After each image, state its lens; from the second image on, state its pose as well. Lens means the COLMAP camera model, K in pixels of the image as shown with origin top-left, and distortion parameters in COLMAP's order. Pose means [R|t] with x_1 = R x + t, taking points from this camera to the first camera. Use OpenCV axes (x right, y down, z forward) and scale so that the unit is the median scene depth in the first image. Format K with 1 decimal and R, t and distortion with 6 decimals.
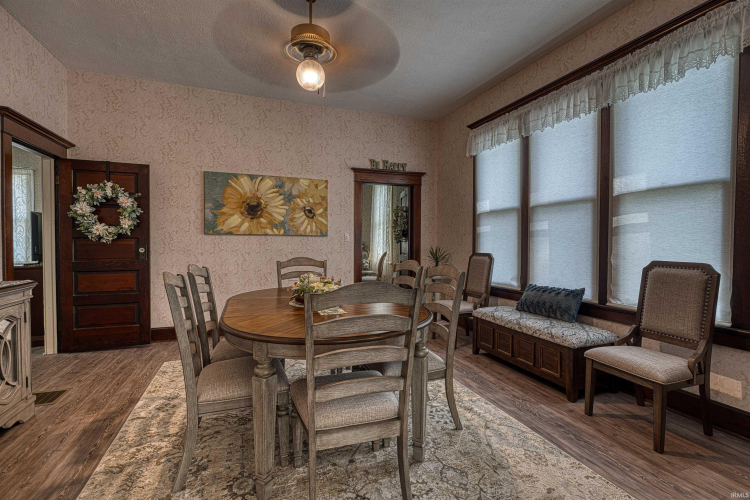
lens RADIAL K [[348.6, 0, 378.6], [0, 348.6, 249.2], [0, 0, 1]] dist [0.005947, -0.000469]
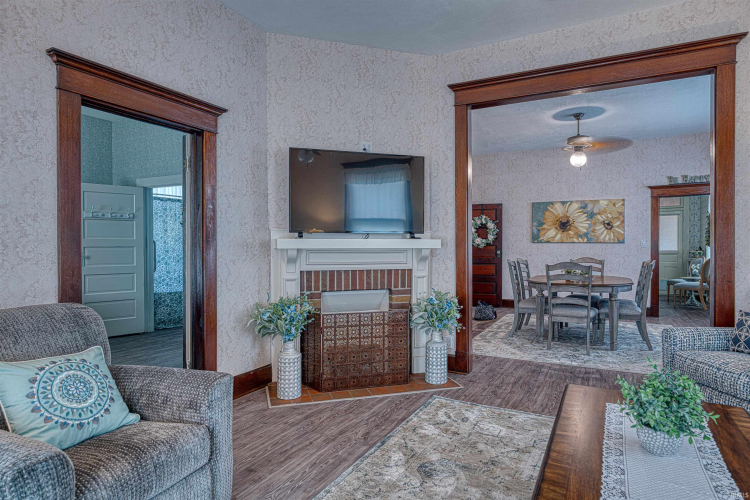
lens RADIAL K [[446.0, 0, 377.1], [0, 446.0, 249.0], [0, 0, 1]] dist [0.003230, 0.001544]
pose [[0.664683, 0.003653, -0.747116, 0.508303], [-0.015196, 0.999847, -0.008631, 0.012477], [0.746971, 0.017090, 0.664637, -0.807218]]
